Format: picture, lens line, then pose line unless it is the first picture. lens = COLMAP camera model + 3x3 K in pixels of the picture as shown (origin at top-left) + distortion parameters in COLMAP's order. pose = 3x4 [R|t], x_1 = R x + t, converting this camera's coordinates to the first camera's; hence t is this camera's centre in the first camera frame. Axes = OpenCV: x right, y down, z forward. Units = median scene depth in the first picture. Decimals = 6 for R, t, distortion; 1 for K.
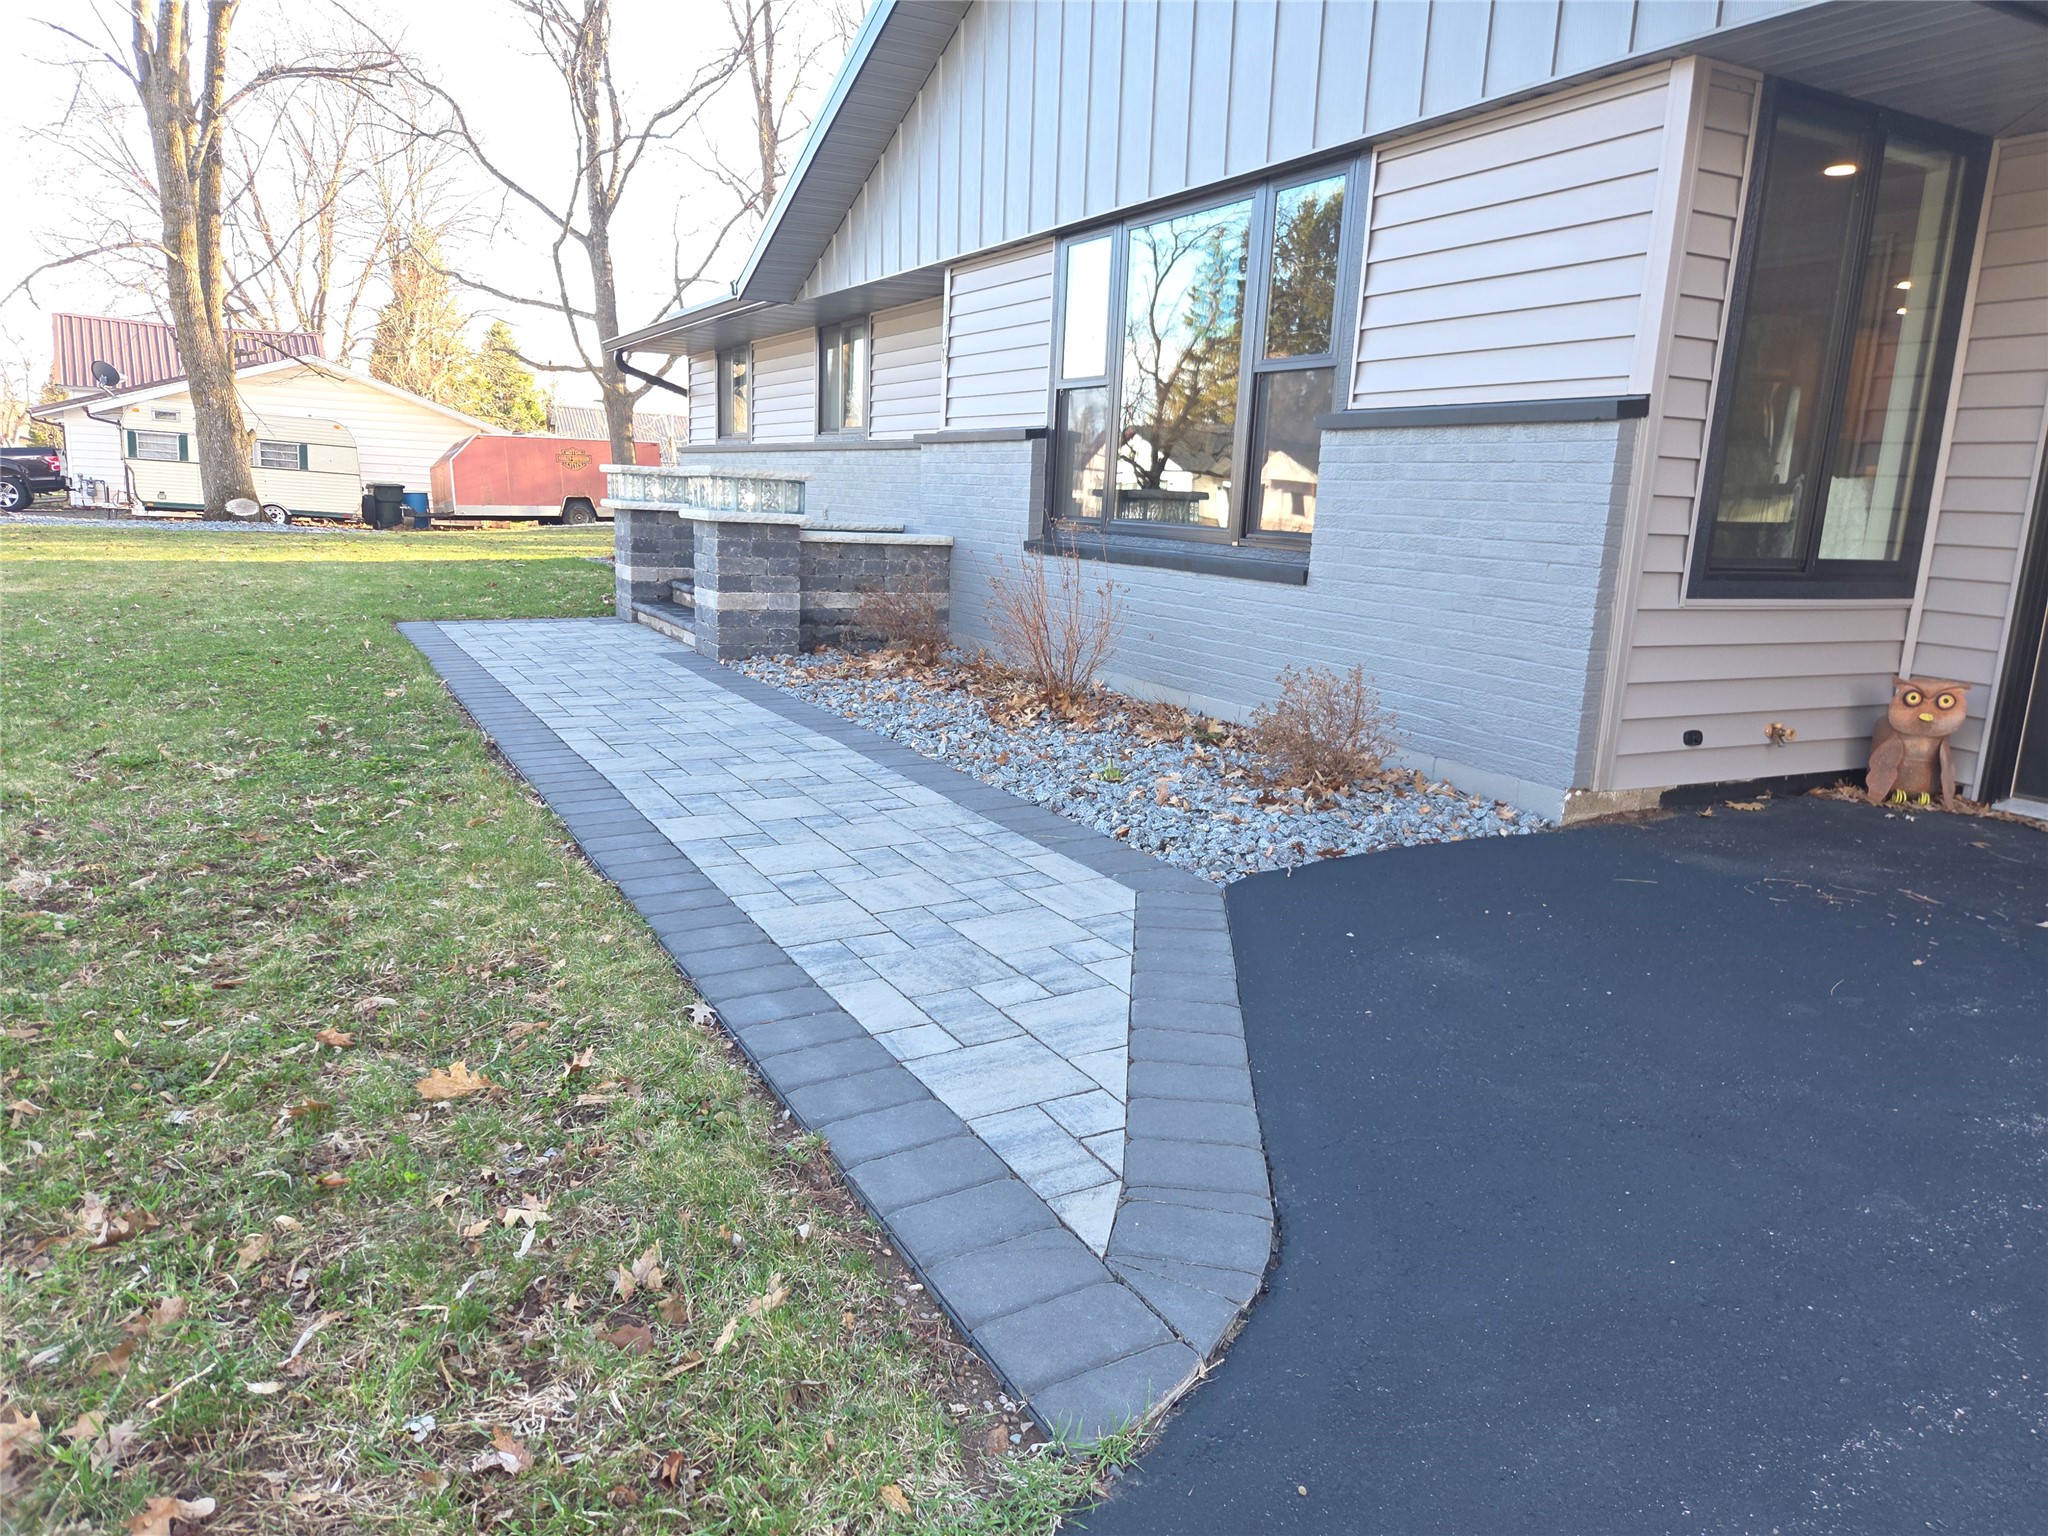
lens RADIAL K [[1347.2, 0, 1030.6], [0, 1347.2, 775.0], [0, 0, 1]] dist [0.033207, -0.003745]
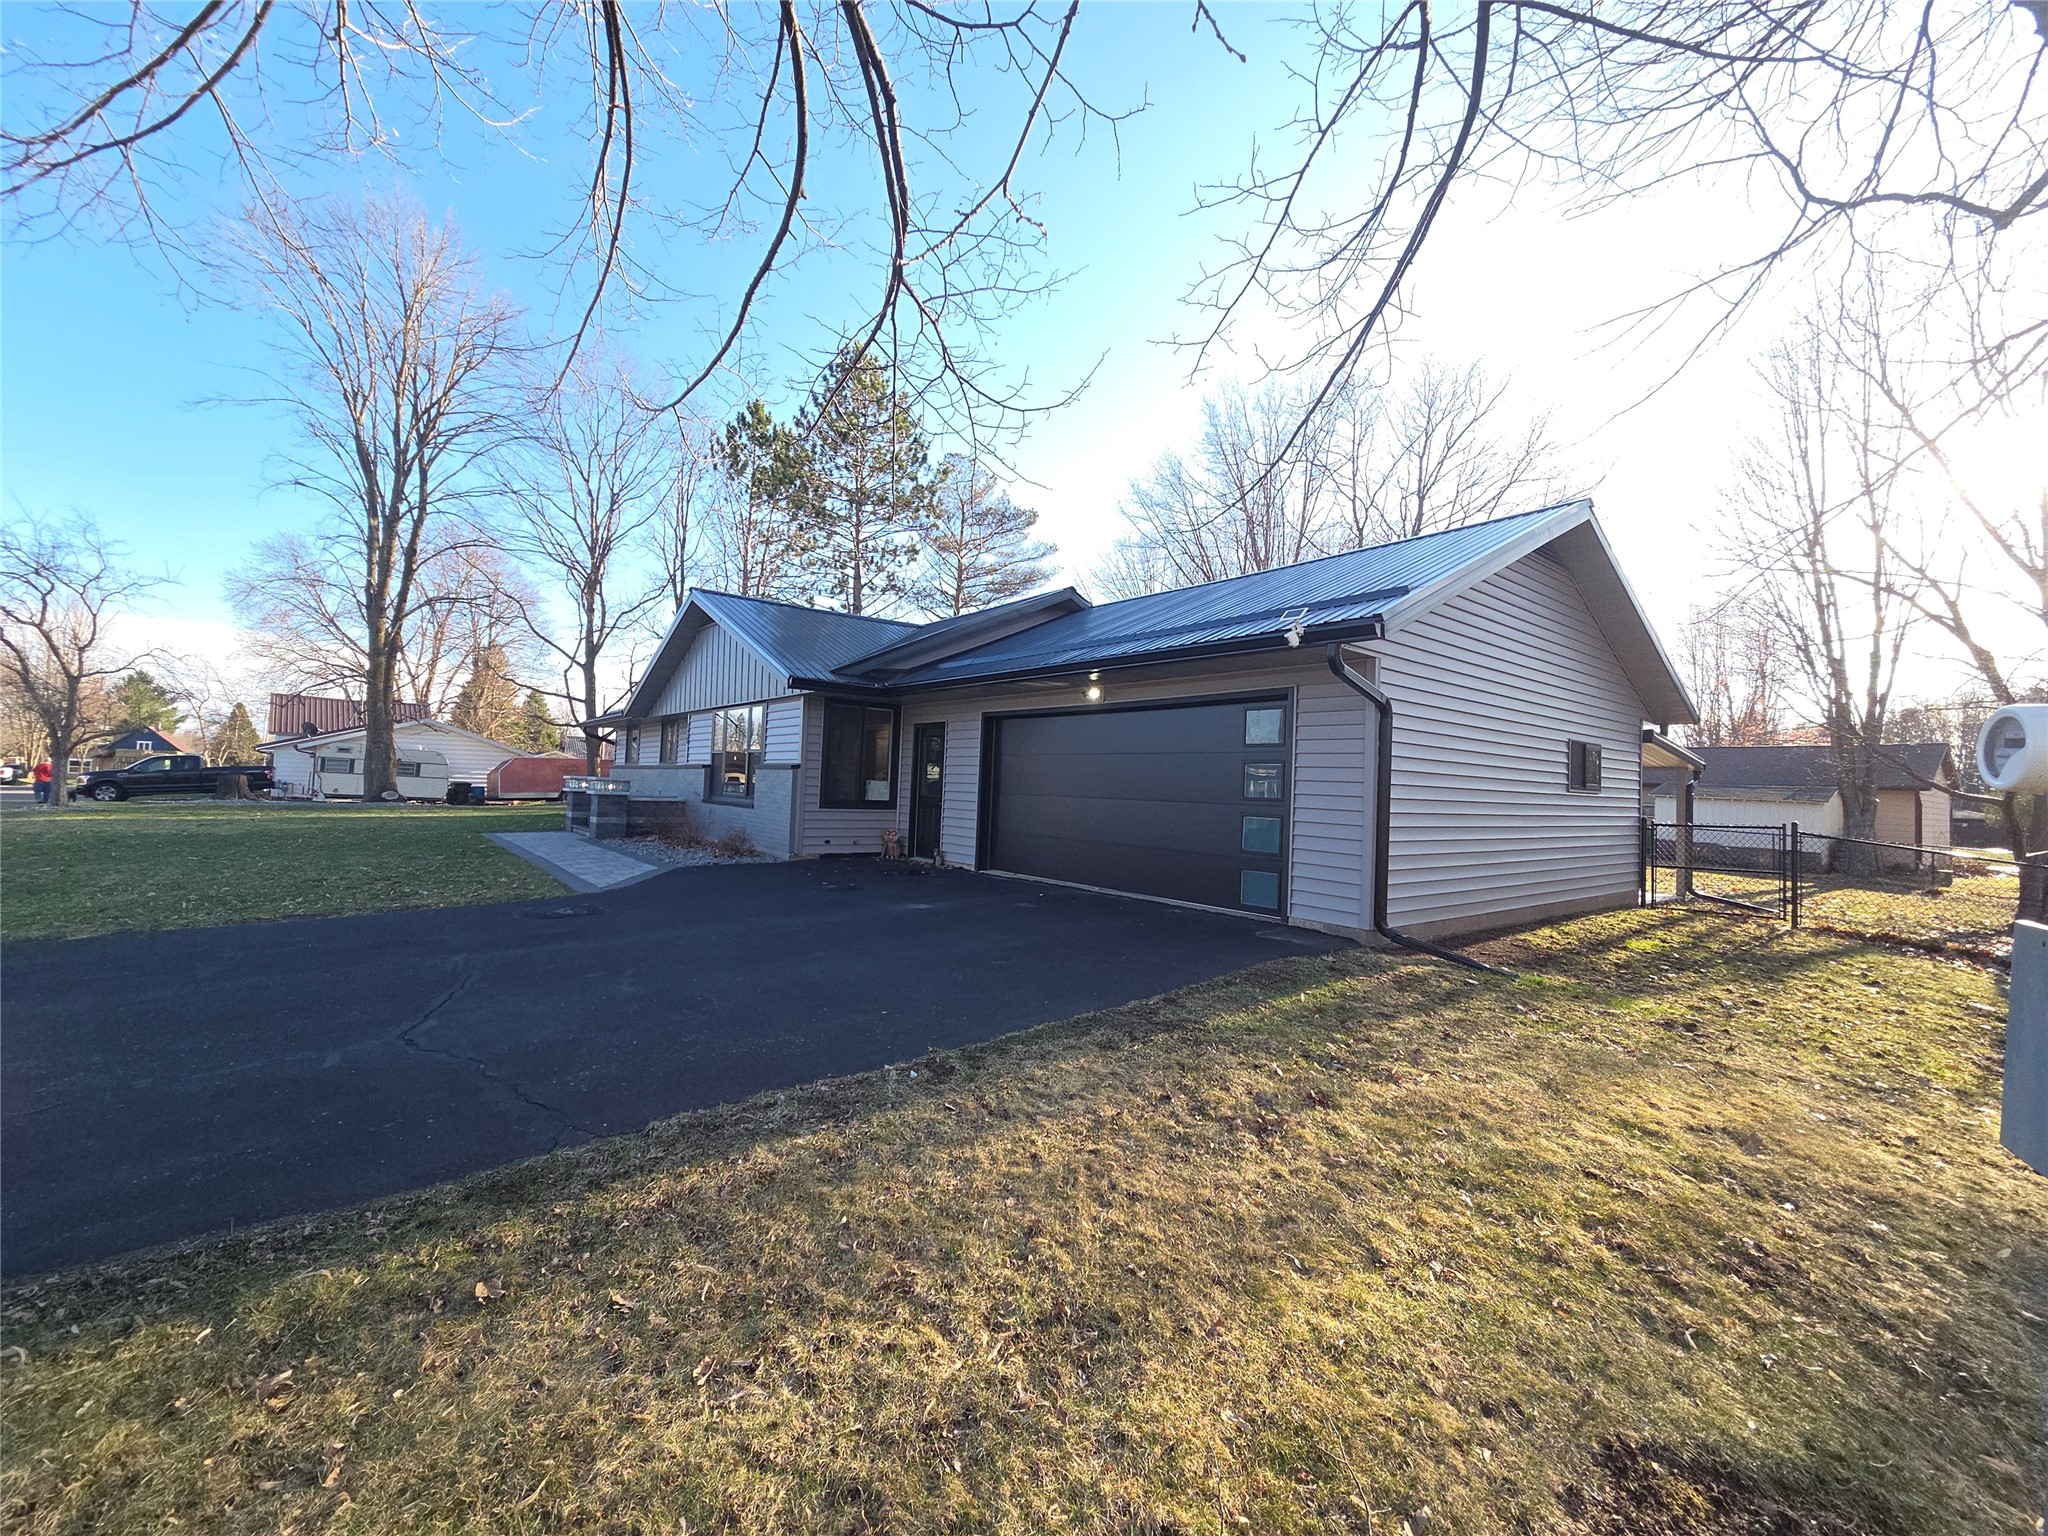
lens RADIAL K [[835.0, 0, 1030.0], [0, 835.0, 755.3], [0, 0, 1]] dist [0.003575, -0.000873]
pose [[0.984611, -0.002192, 0.174747, 0.131262], [0.043306, 0.971795, -0.231818, 0.067988], [-0.169310, 0.235818, 0.956935, -0.328550]]
